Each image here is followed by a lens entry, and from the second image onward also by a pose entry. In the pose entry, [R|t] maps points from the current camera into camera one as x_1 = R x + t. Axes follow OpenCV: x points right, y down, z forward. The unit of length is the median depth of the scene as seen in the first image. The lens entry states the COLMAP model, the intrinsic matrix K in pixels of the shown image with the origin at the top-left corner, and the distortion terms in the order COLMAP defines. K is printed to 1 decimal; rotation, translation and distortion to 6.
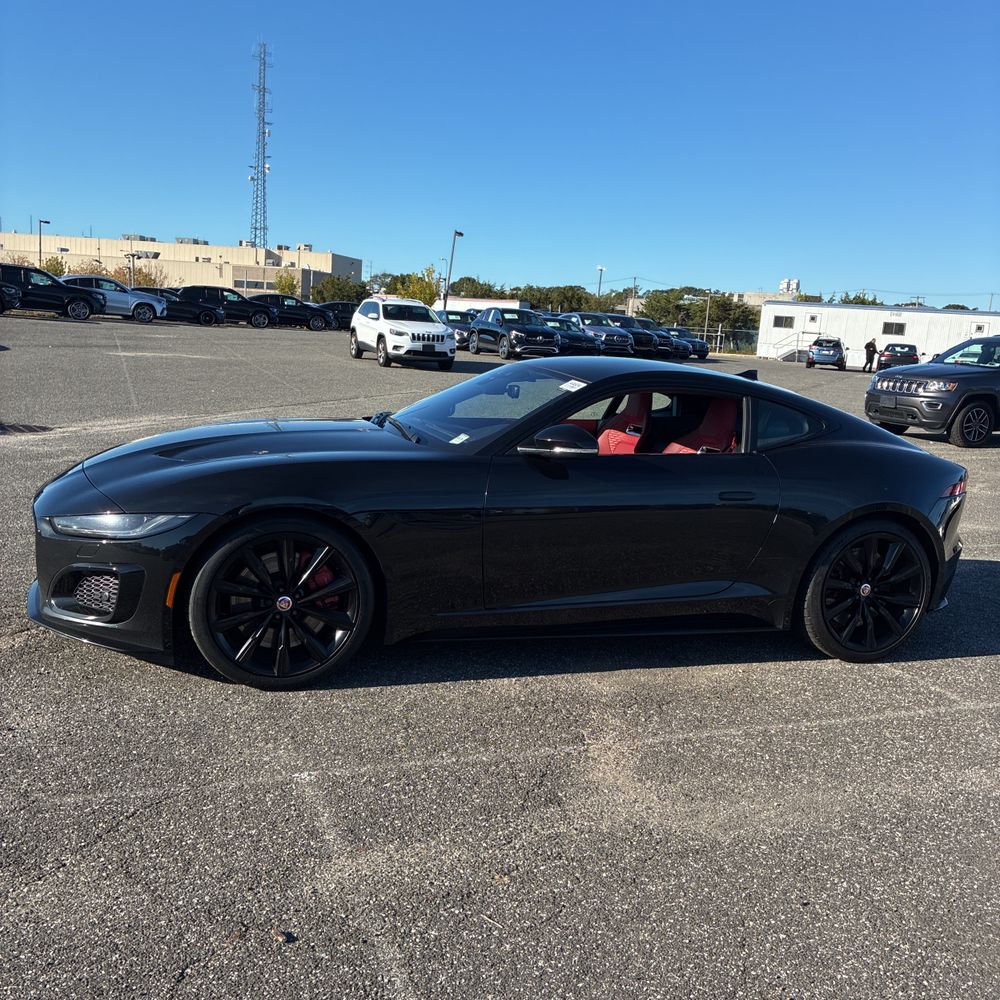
lens RADIAL K [[1044.7, 0, 507.0], [0, 1044.7, 503.0], [0, 0, 1]] dist [0.022603, 0.010283]
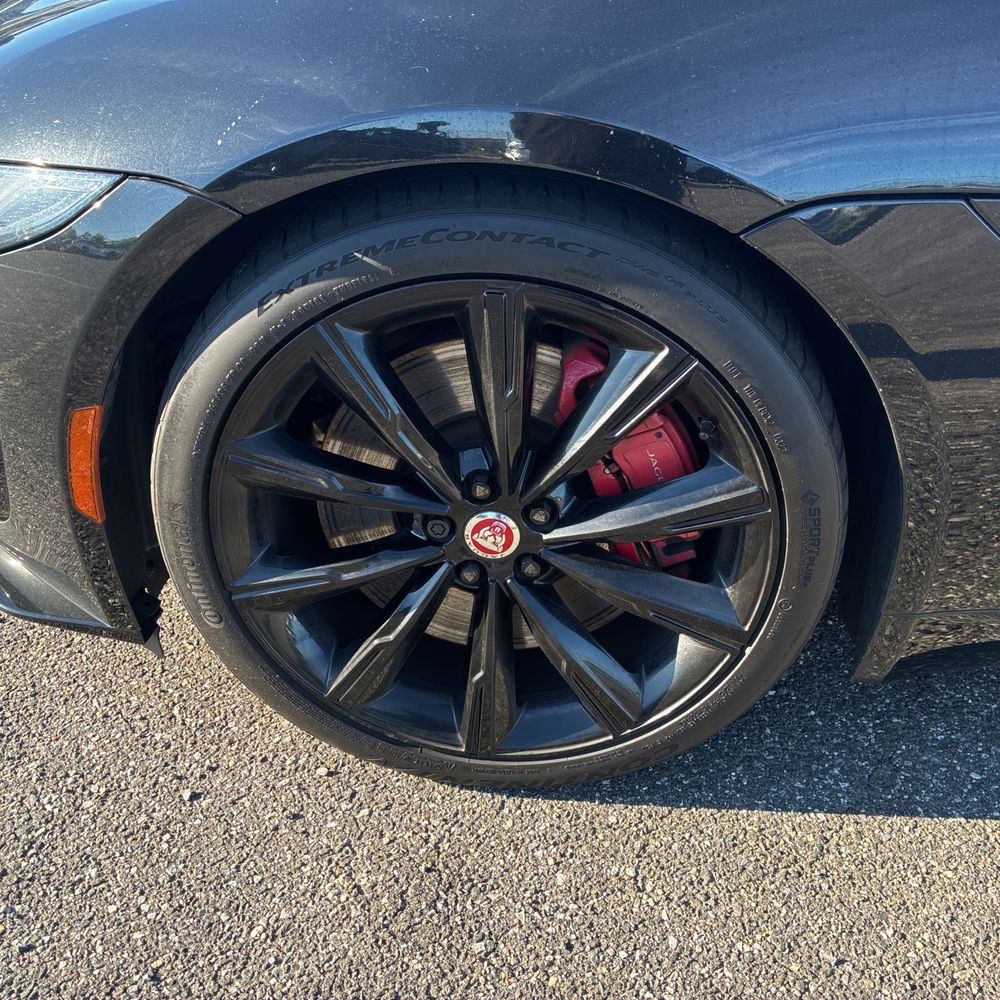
lens RADIAL K [[1044.7, 0, 507.0], [0, 1044.7, 503.0], [0, 0, 1]] dist [0.022603, 0.010283]
pose [[0.924218, 0.173330, -0.340262, -0.019526], [-0.028414, 0.919796, 0.391368, -0.002500], [0.380807, -0.352041, 0.855016, 0.125970]]
